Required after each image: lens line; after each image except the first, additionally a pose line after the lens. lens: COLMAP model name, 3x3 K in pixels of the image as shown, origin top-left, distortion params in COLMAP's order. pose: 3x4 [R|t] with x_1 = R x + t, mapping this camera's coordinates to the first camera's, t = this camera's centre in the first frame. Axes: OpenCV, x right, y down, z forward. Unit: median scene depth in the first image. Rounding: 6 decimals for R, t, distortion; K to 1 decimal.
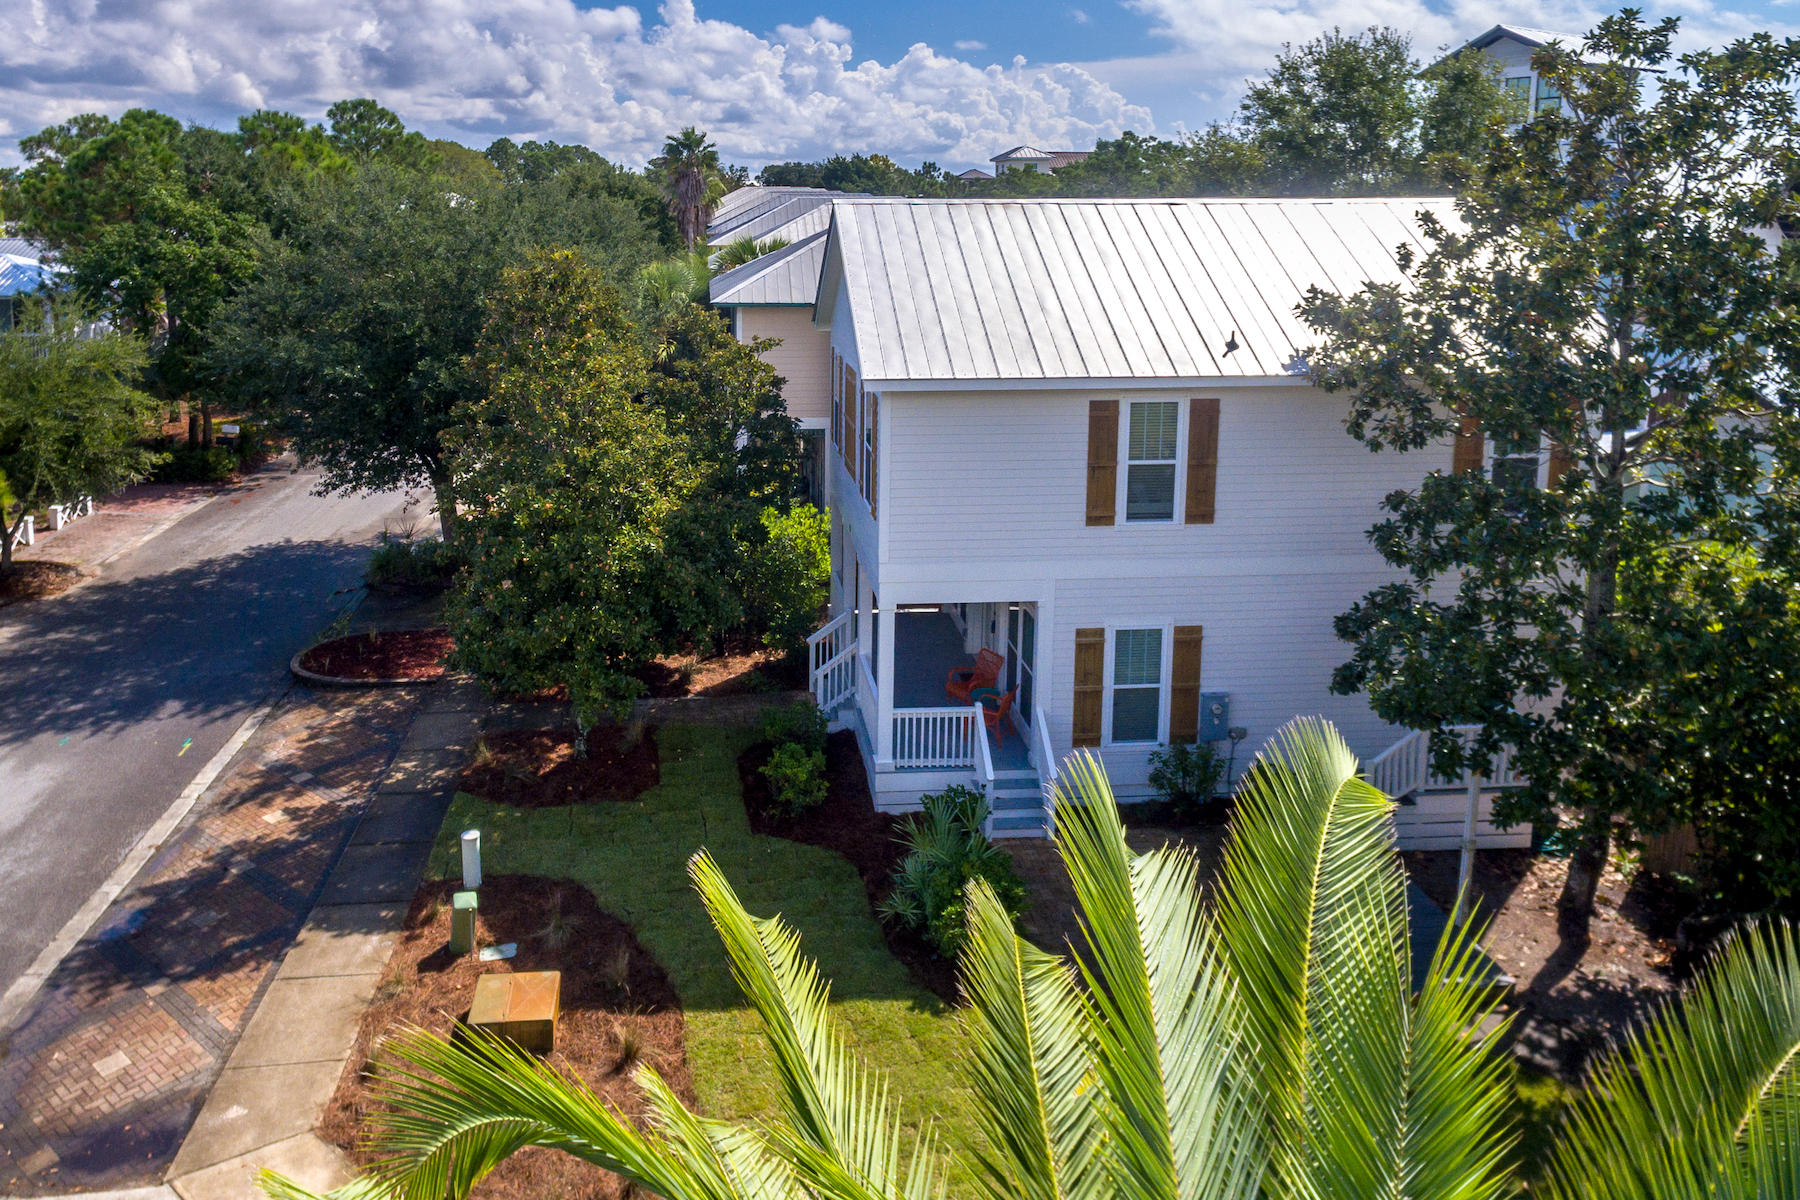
lens RADIAL K [[1270.0, 0, 799.4], [0, 1270.0, 408.5], [0, 0, 1]] dist [0.000281, 0.002671]
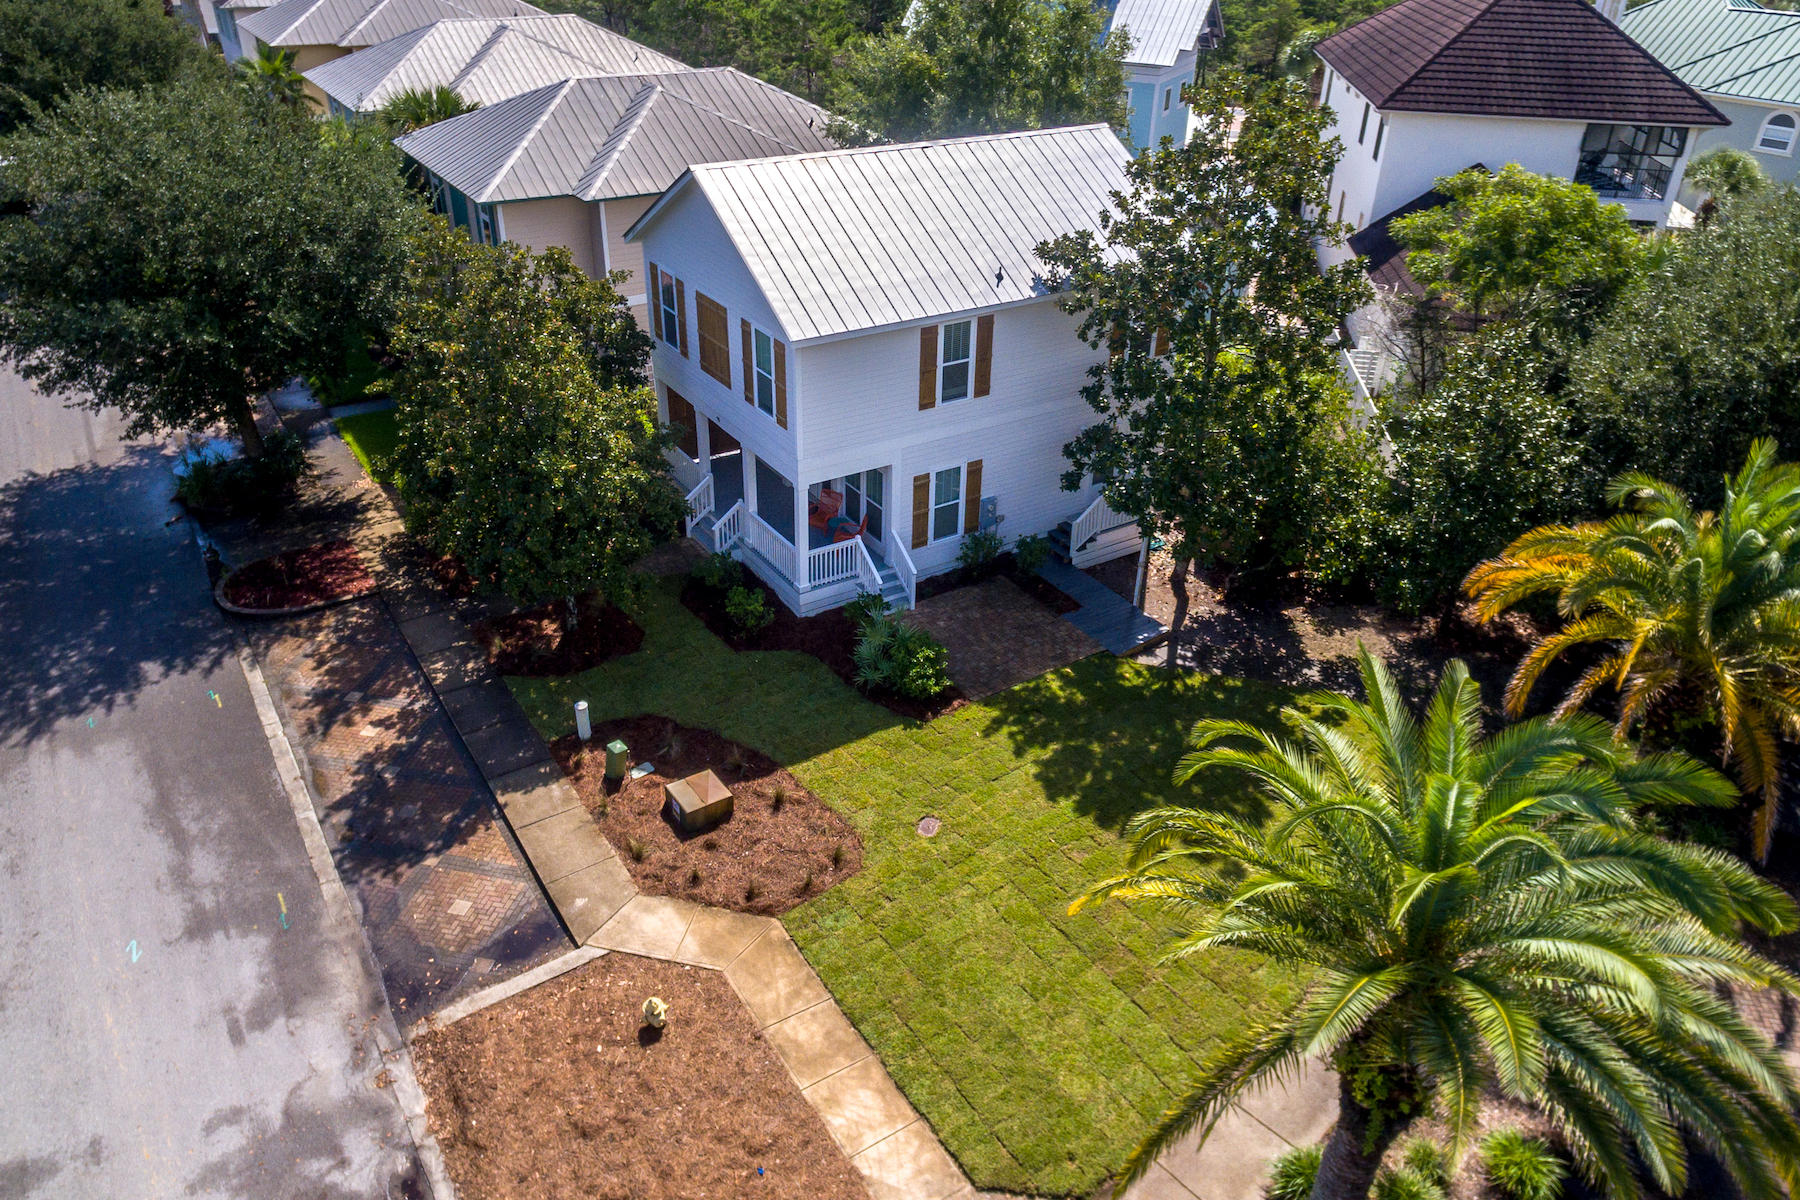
lens RADIAL K [[1214.8, 0, 928.2], [0, 1214.8, 600.7], [0, 0, 1]] dist [-0.002547, 0.000900]
pose [[0.868751, -0.230175, 0.438511, -0.444819], [0.046079, 0.919160, 0.391180, -0.261875], [-0.493102, -0.319632, 0.809127, -0.236443]]
